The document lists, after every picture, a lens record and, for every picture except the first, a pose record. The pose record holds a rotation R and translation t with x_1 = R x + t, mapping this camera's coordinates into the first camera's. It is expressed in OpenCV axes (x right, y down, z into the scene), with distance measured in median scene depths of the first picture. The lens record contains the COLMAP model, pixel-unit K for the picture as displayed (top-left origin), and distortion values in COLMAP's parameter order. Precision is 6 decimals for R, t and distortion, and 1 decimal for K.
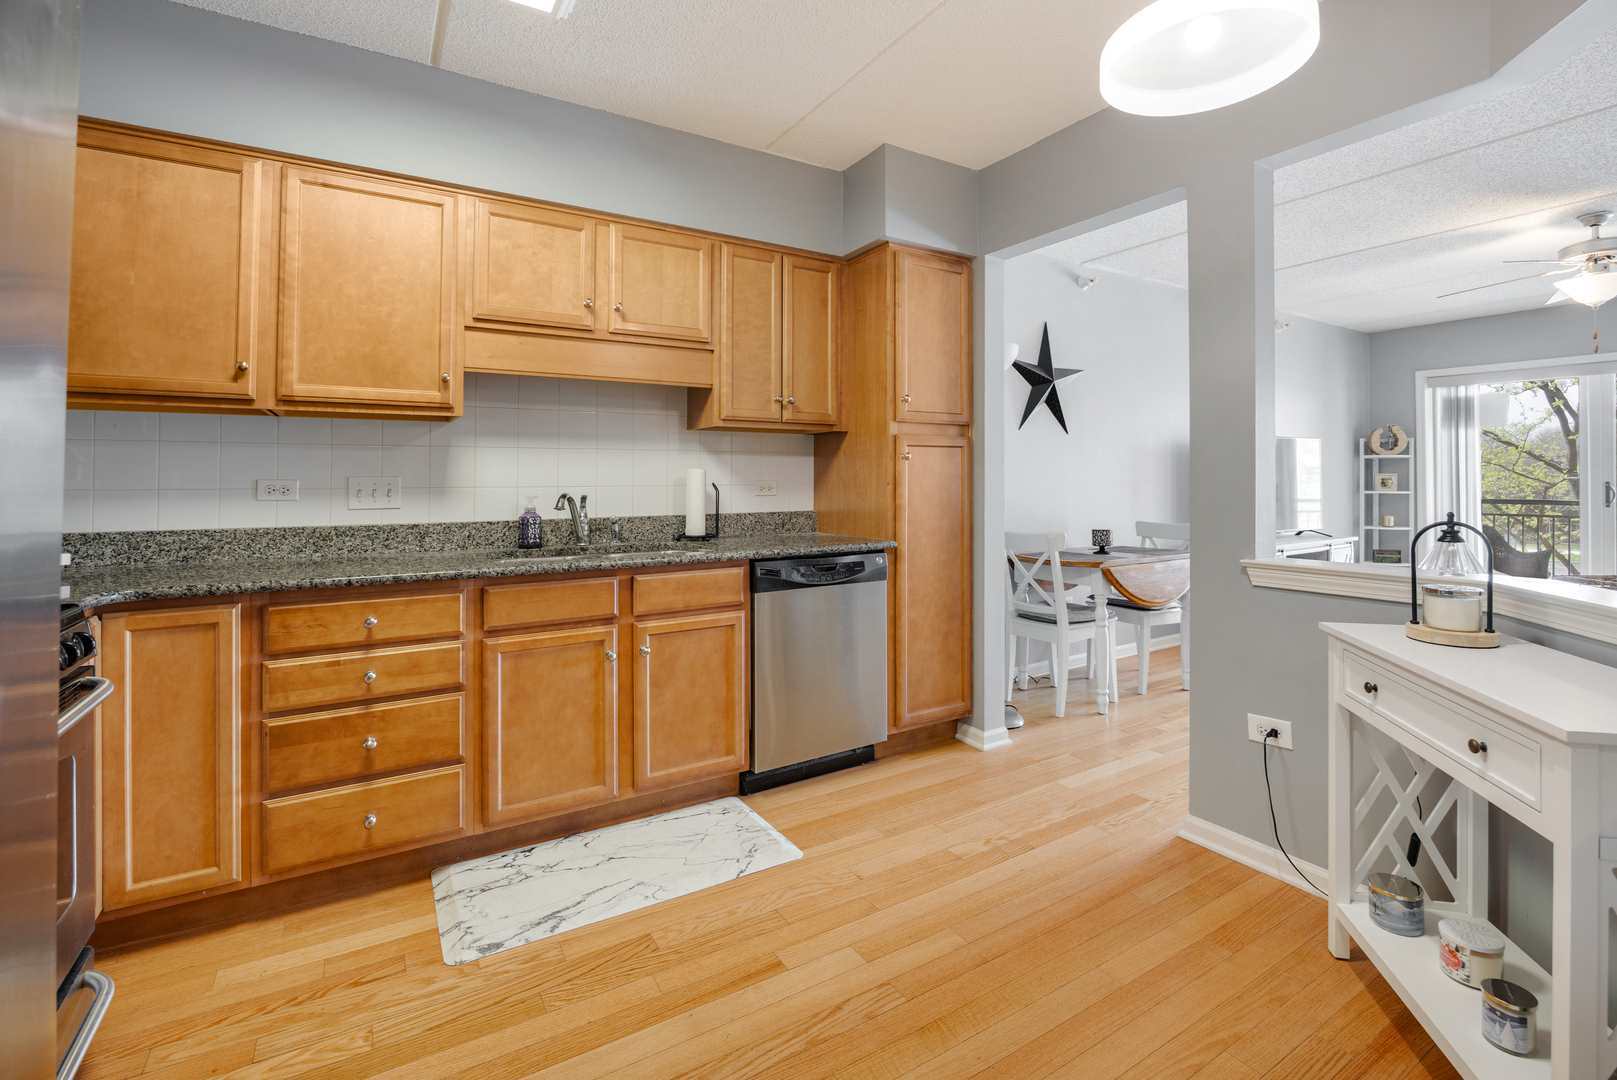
lens RADIAL K [[721.5, 0, 814.4], [0, 721.5, 470.2], [0, 0, 1]] dist [-0.012785, -0.000063]
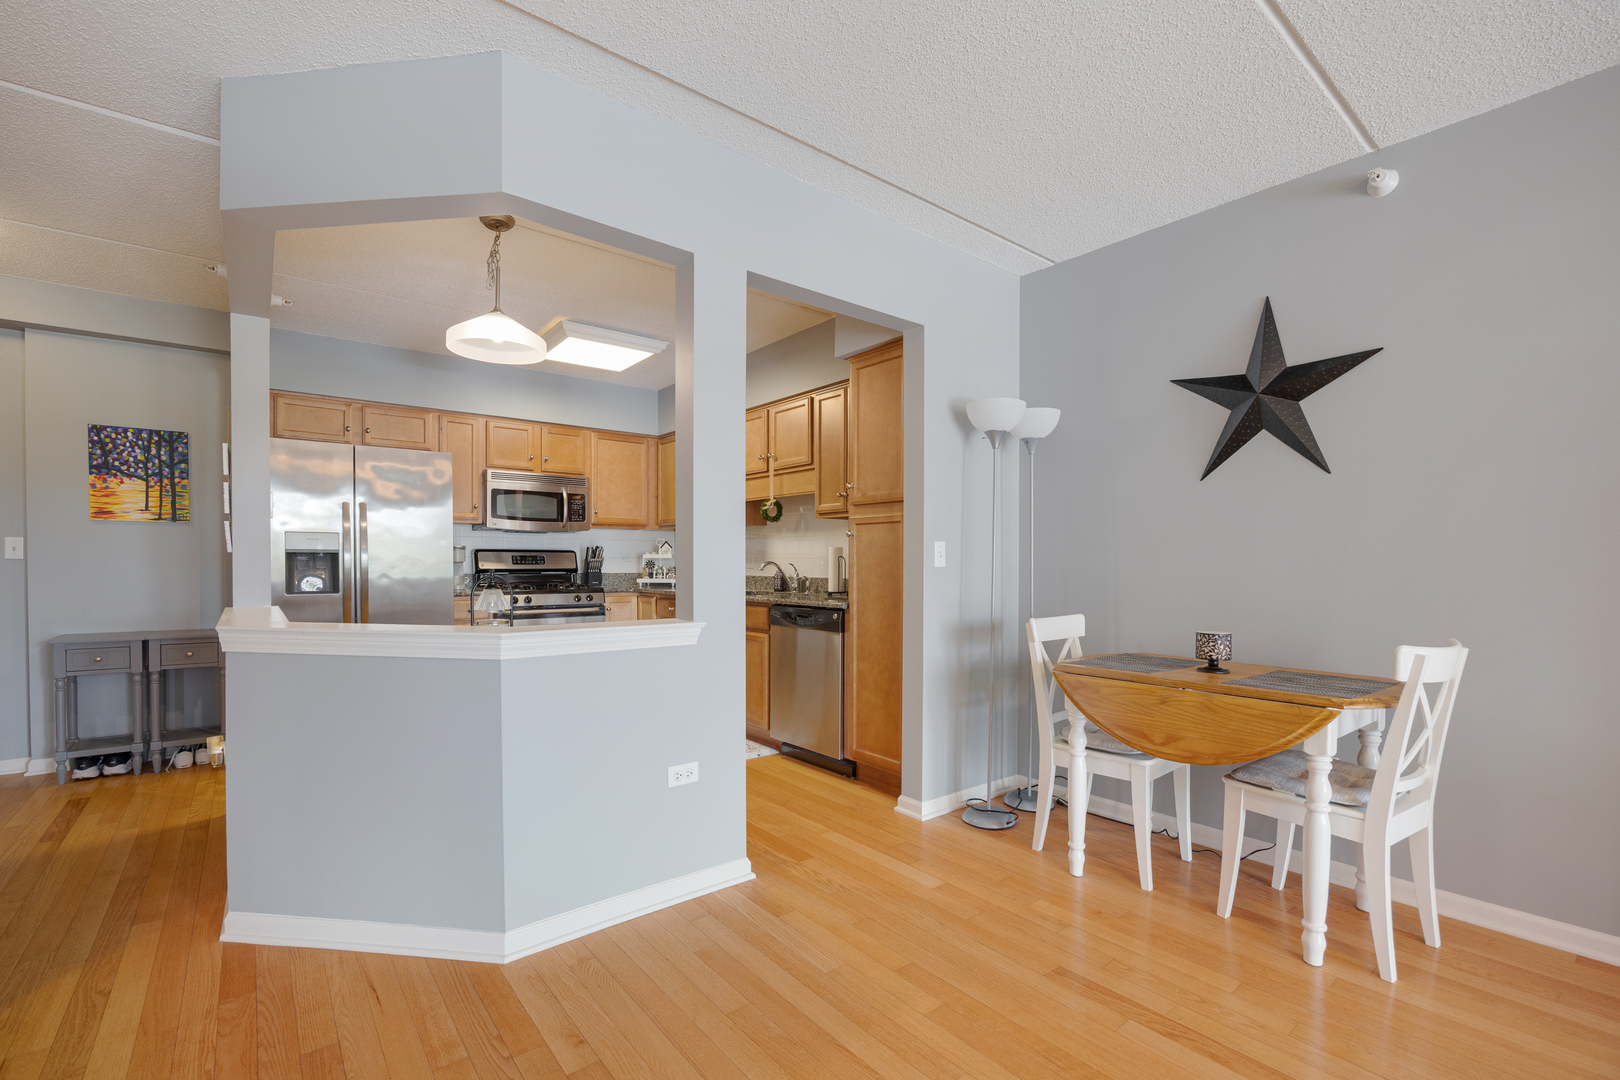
lens RADIAL K [[709.8, 0, 807.5], [0, 709.8, 571.4], [0, 0, 1]] dist [-0.015815, -0.000148]
pose [[0.116695, 0.017898, -0.993006, 1.497428], [0.005700, 0.999809, 0.018690, 0.024433], [0.993151, -0.007841, 0.116571, 0.909881]]
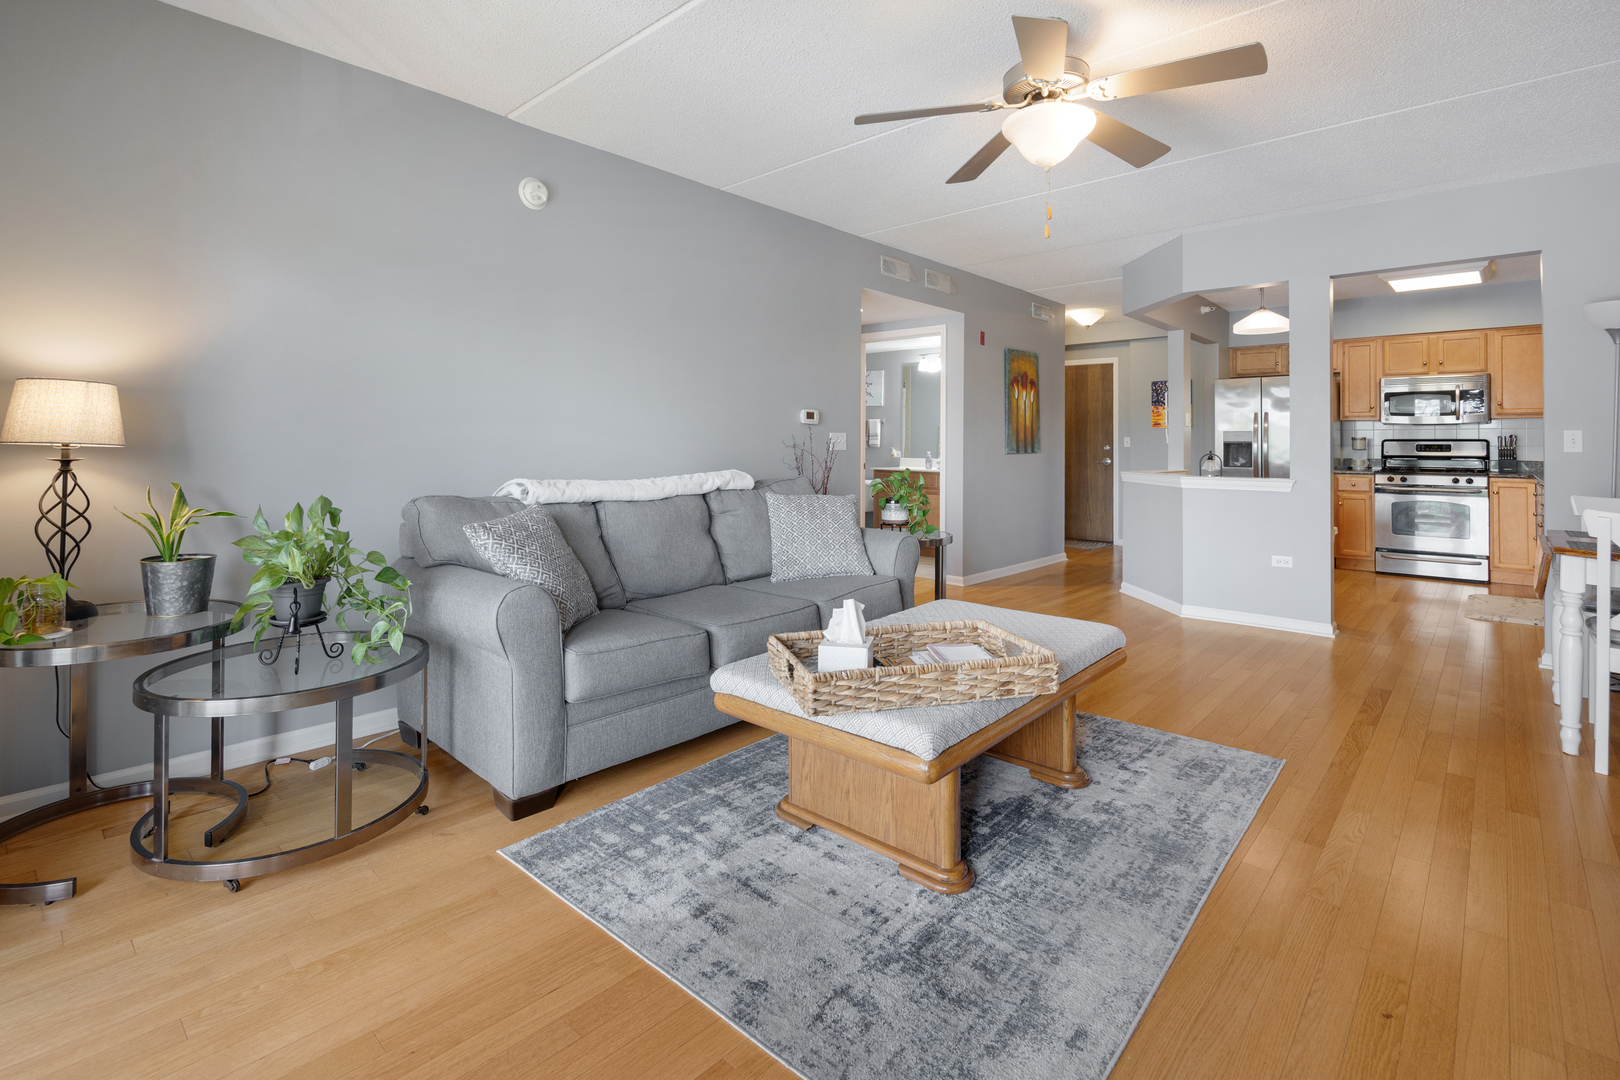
lens RADIAL K [[761.9, 0, 807.6], [0, 761.9, 443.3], [0, 0, 1]] dist [-0.009373, 0.000282]
pose [[-0.962131, -0.003439, -0.272565, 2.170239], [0.000069, 0.999917, -0.012857, 0.042510], [0.272586, -0.012388, -0.962052, 2.306116]]
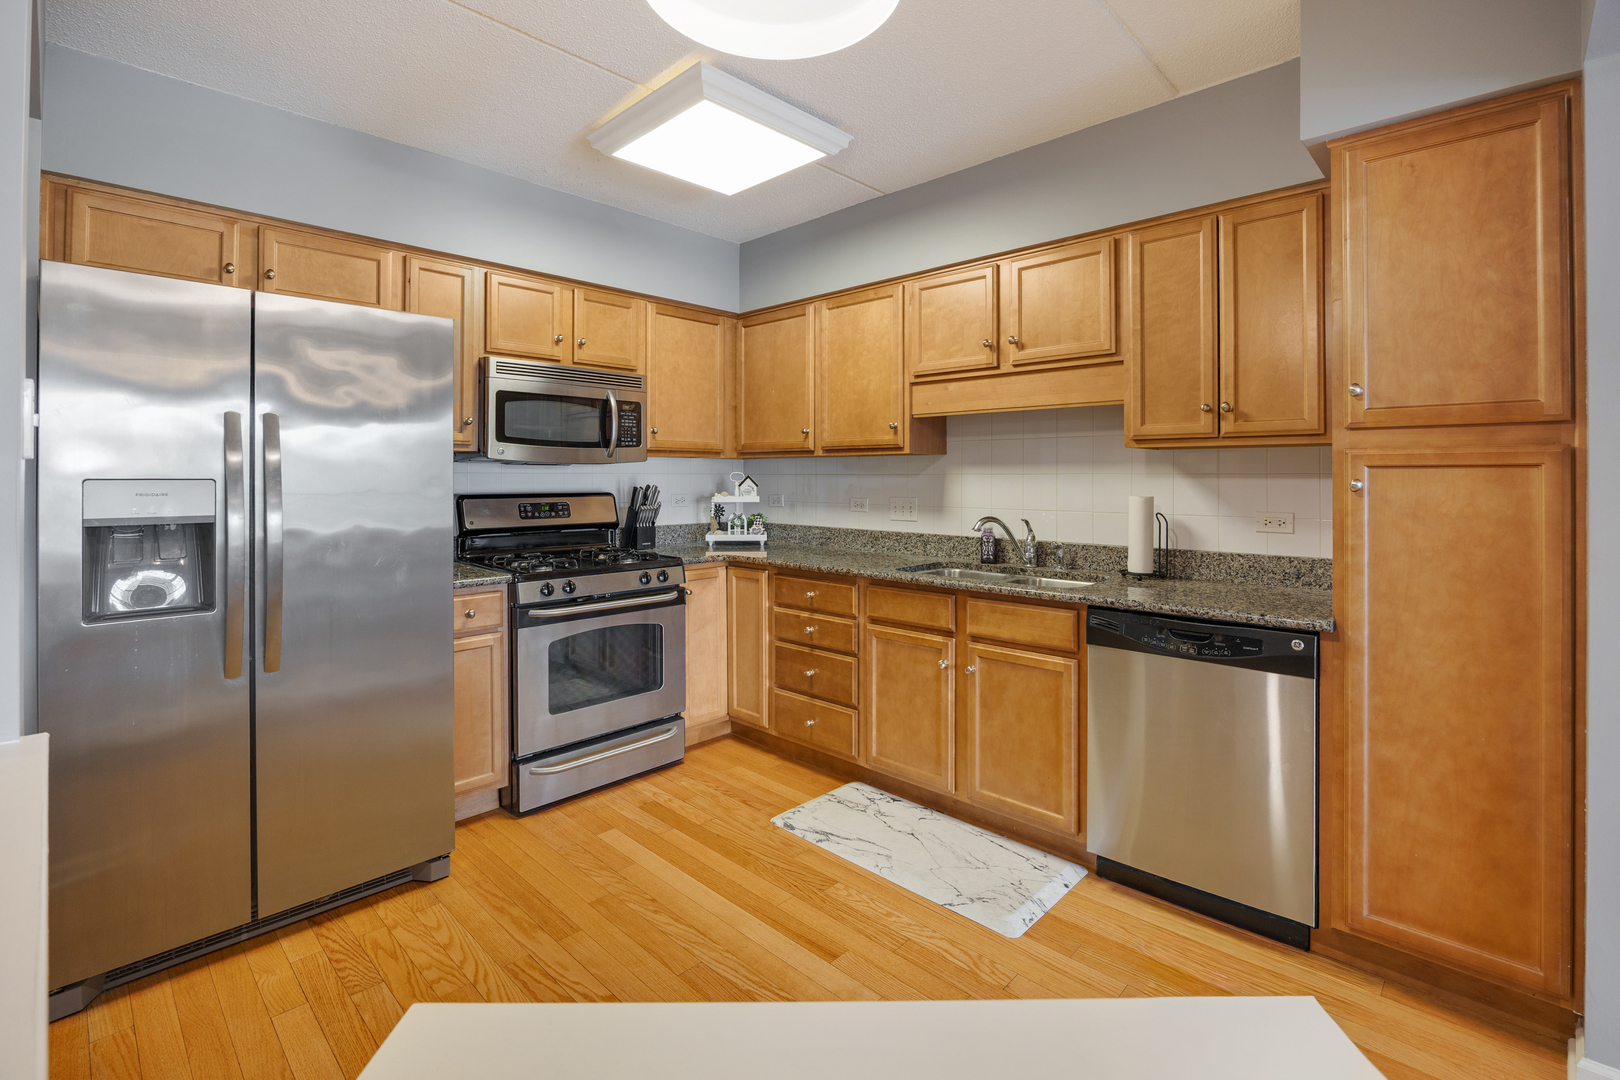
lens RADIAL K [[737.3, 0, 810.2], [0, 737.3, 474.0], [0, 0, 1]] dist [-0.011295, 0.000229]
pose [[0.248253, -0.000993, -0.968695, 0.700500], [0.007942, 0.999968, 0.001010, -0.037505], [0.968663, -0.007944, 0.248253, 0.465178]]
